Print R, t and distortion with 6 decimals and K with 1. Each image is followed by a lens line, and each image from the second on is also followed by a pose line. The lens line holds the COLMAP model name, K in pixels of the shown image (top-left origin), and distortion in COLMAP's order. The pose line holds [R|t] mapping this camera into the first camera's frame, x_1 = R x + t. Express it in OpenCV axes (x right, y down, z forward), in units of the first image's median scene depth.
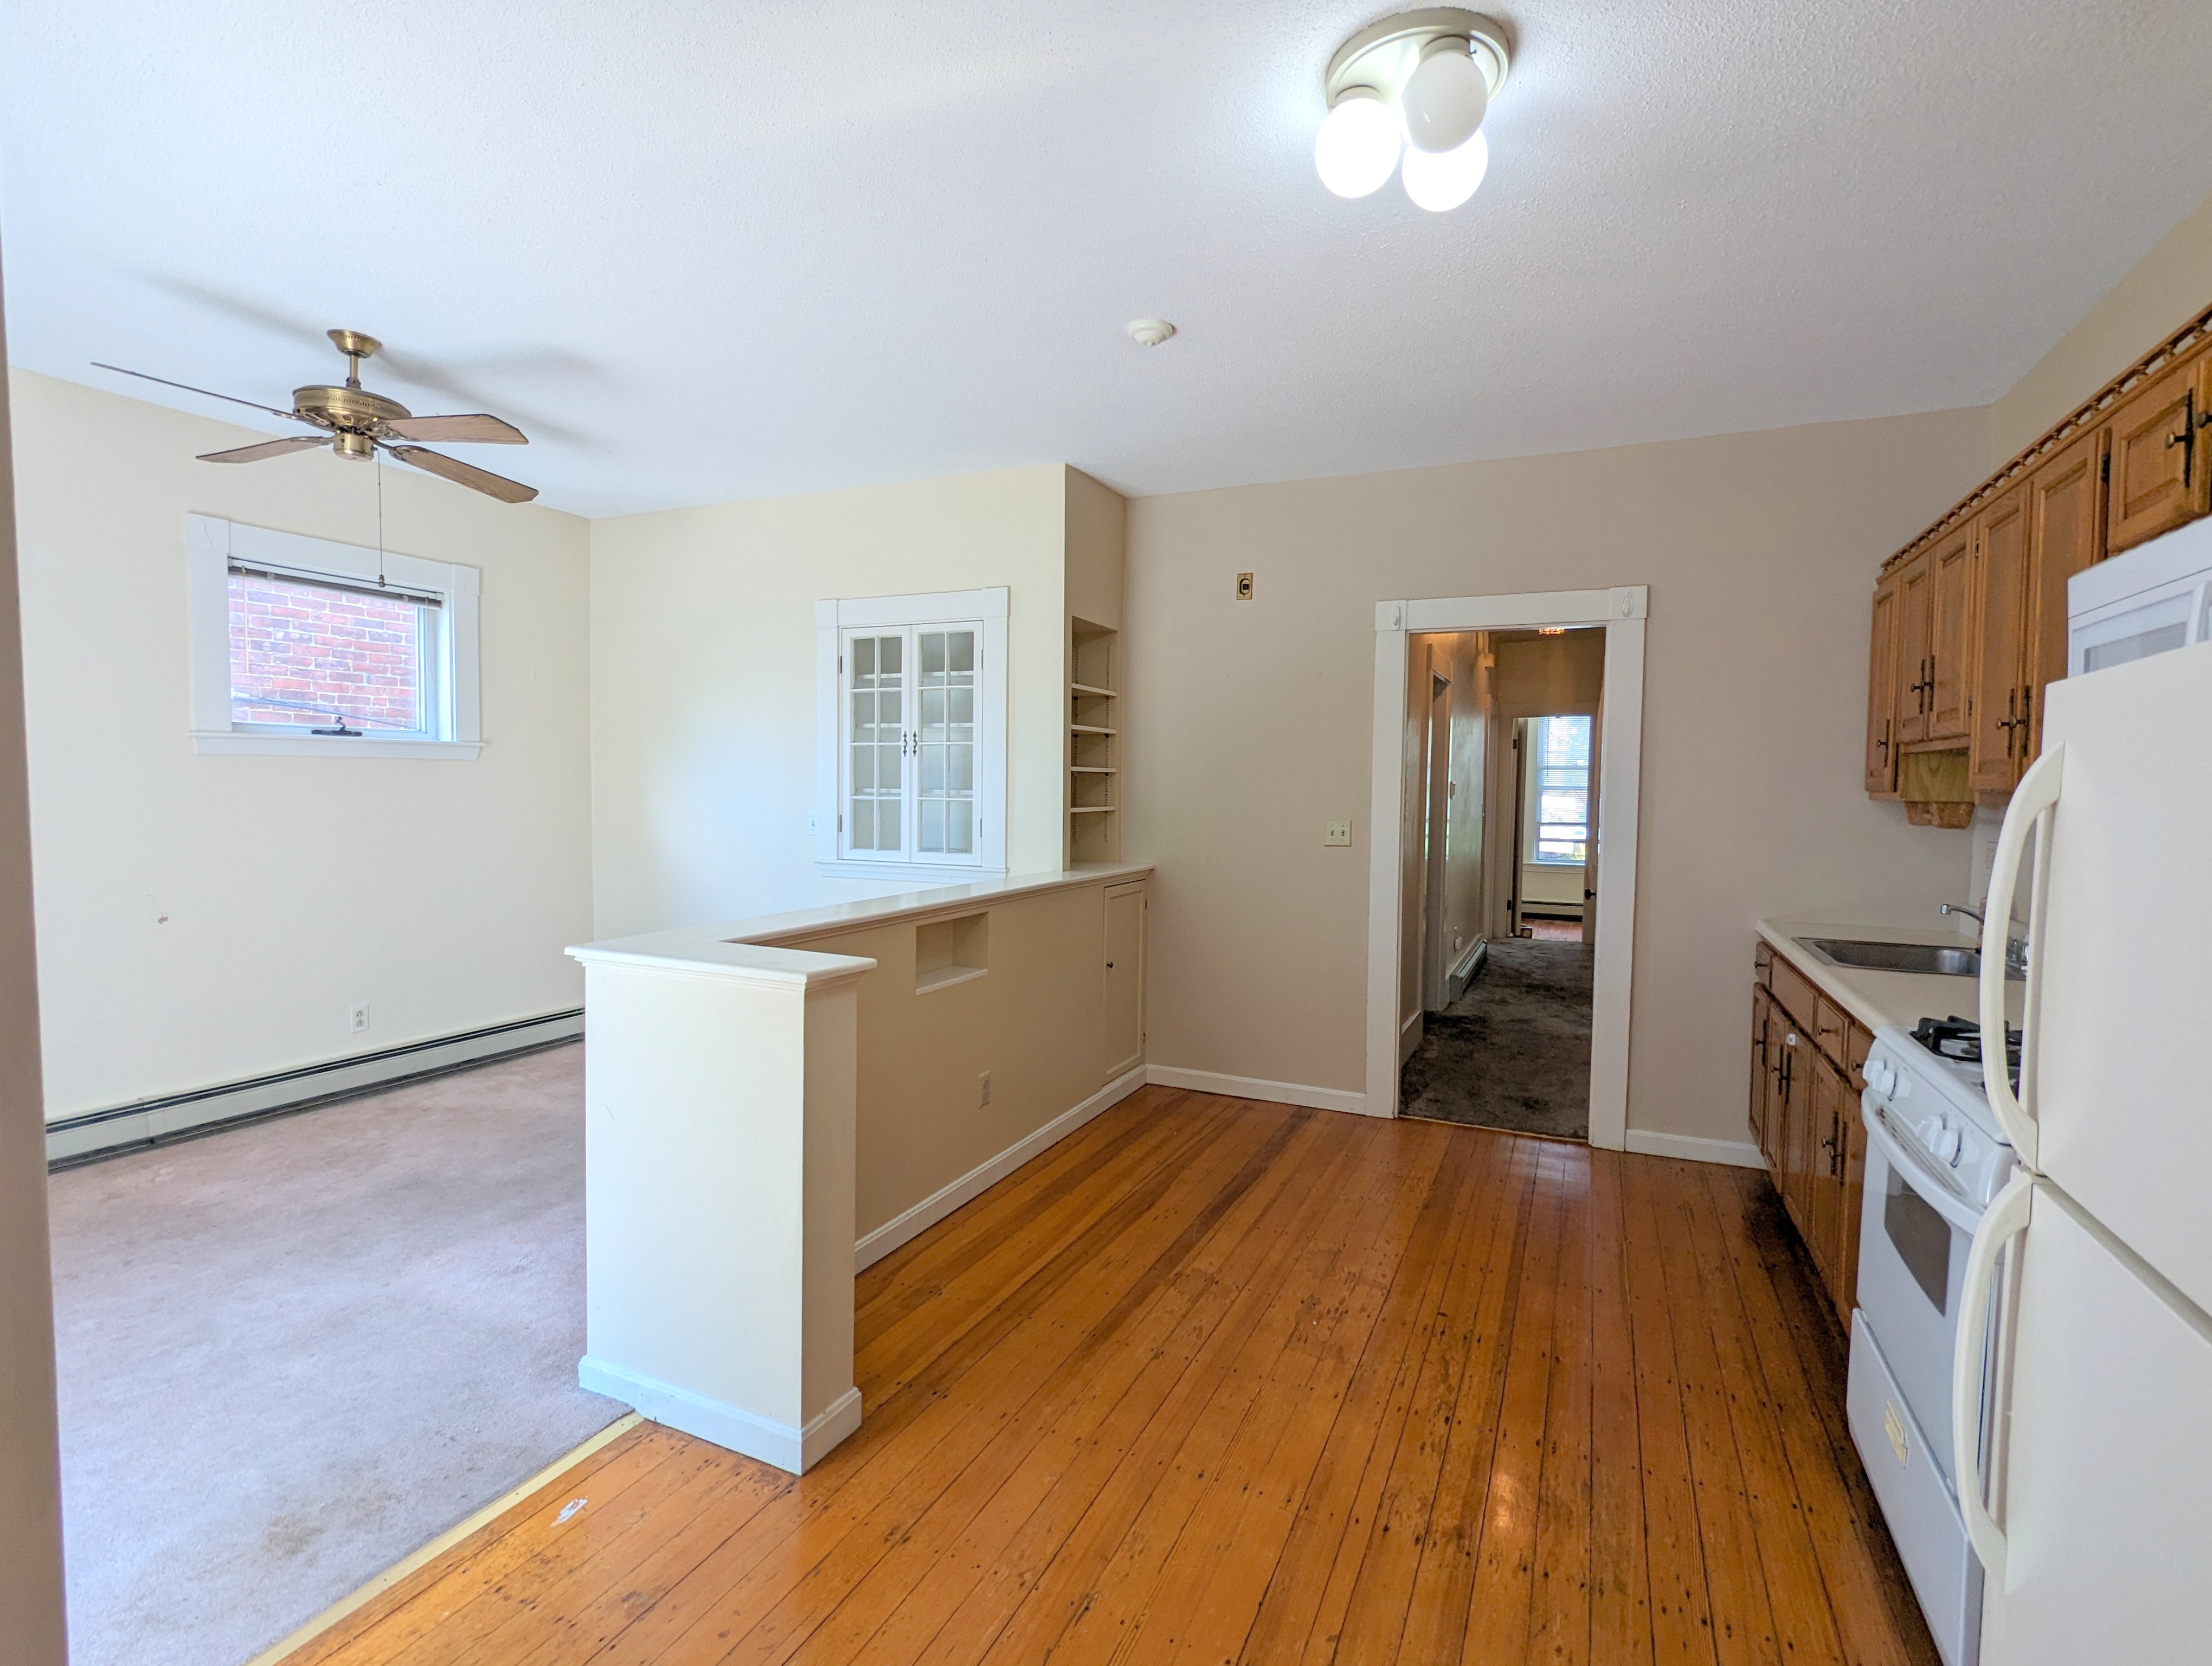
lens RADIAL K [[1057.6, 0, 1101.3], [0, 1057.6, 830.5], [0, 0, 1]] dist [0.000112, 0.000919]
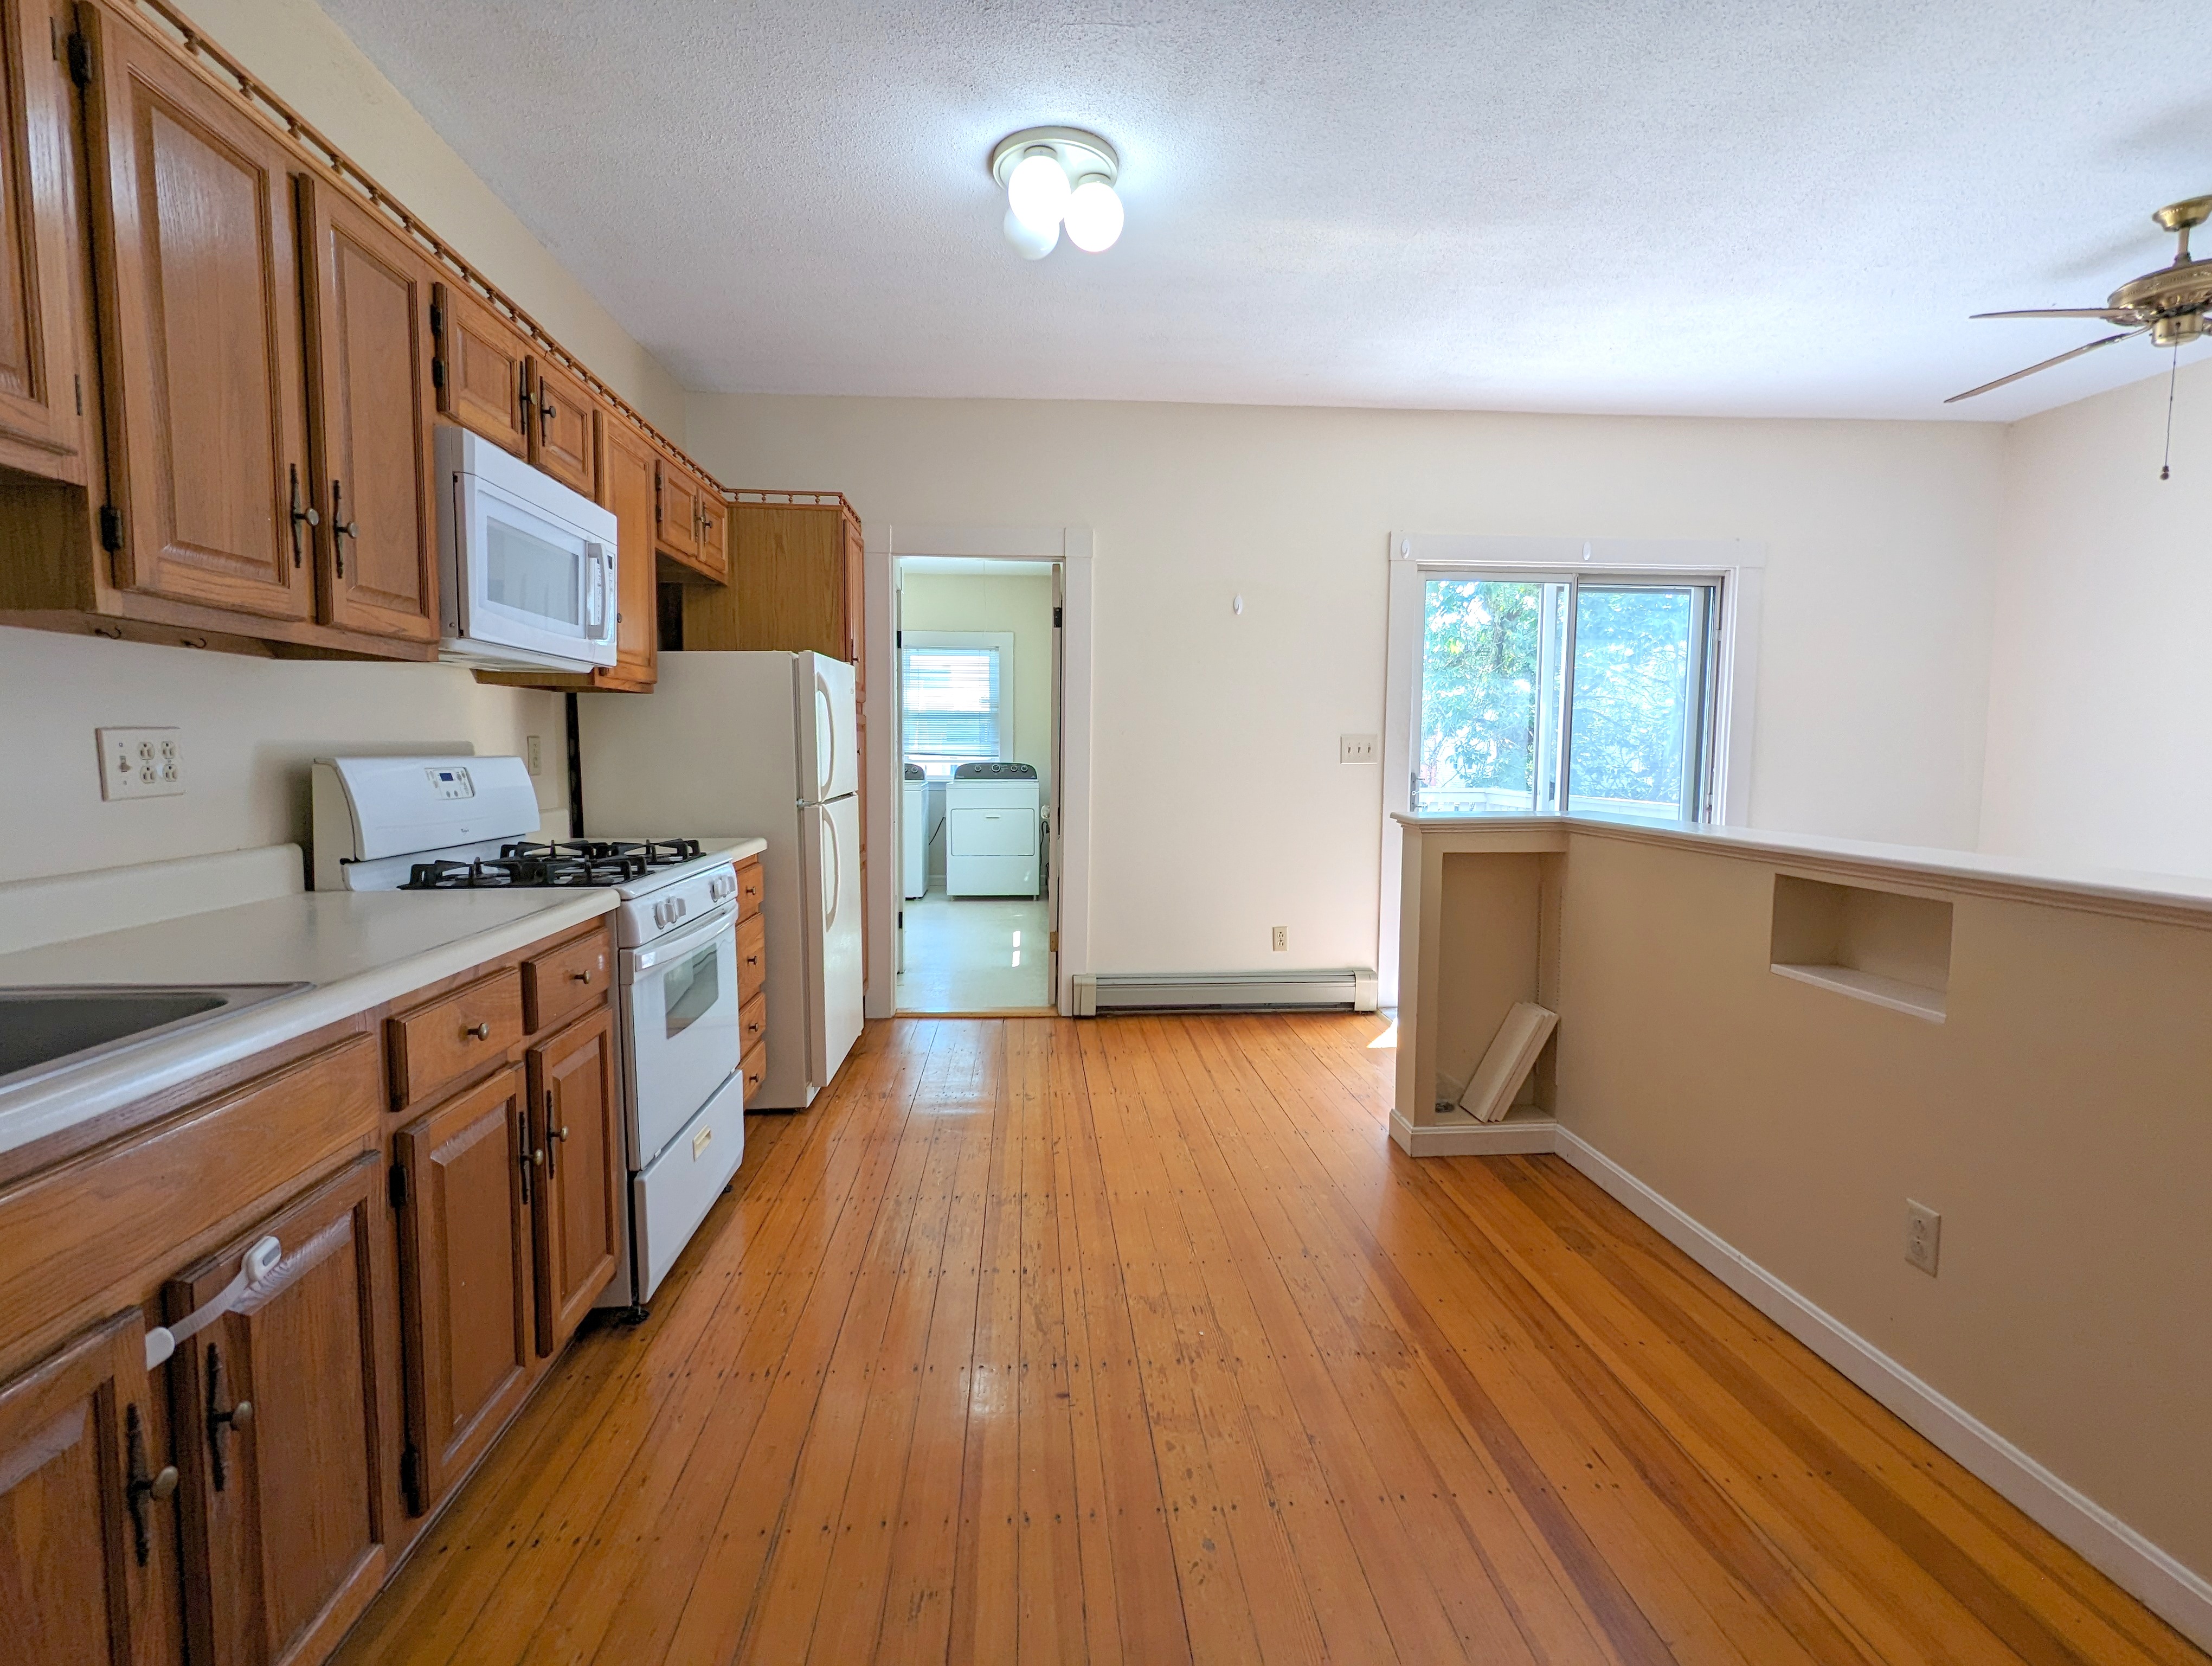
lens RADIAL K [[1057.6, 0, 1106.4], [0, 1057.6, 832.2], [0, 0, 1]] dist [0.000112, 0.000919]
pose [[-0.871175, 0.021995, -0.490480, 0.395034], [-0.039078, 0.992720, 0.113927, 0.001524], [0.489415, 0.118418, -0.863974, 0.982471]]
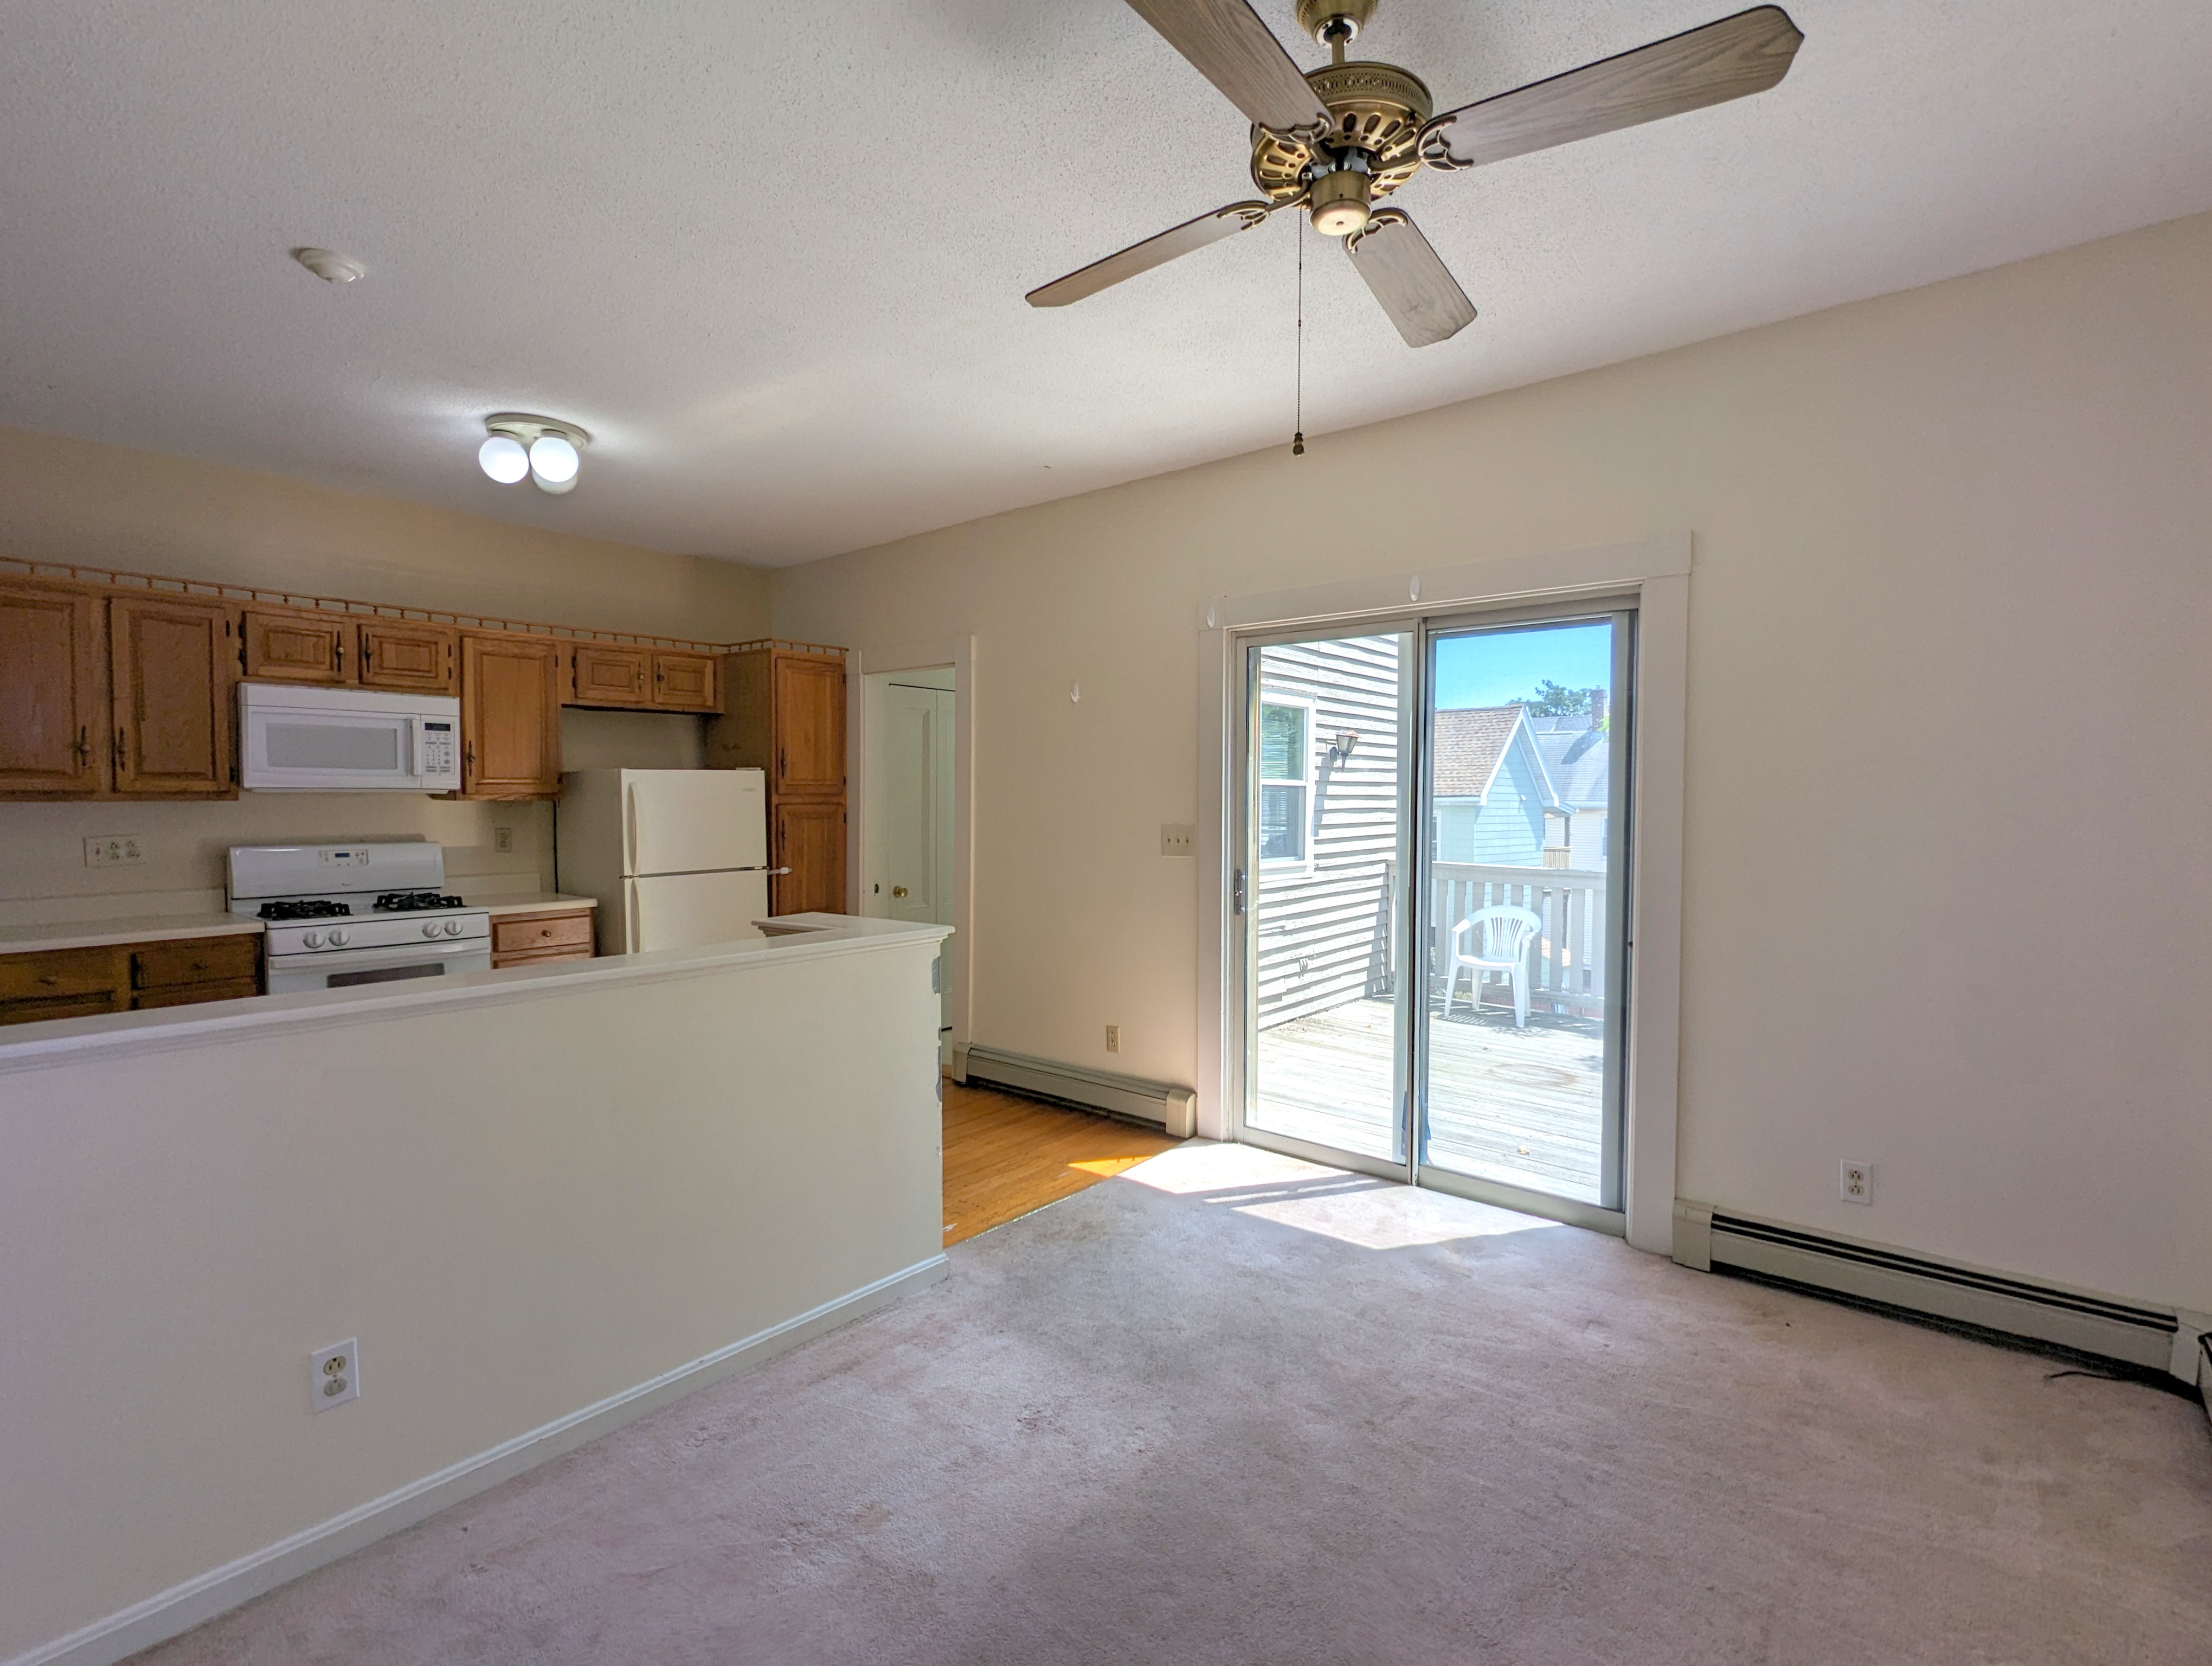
lens RADIAL K [[1057.6, 0, 1109.2], [0, 1057.6, 830.2], [0, 0, 1]] dist [0.000112, 0.000919]
pose [[-0.965632, -0.023541, 0.258844, -0.528547], [-0.001705, 0.996442, 0.084264, -0.059818], [-0.259907, 0.080927, -0.962237, 1.117277]]
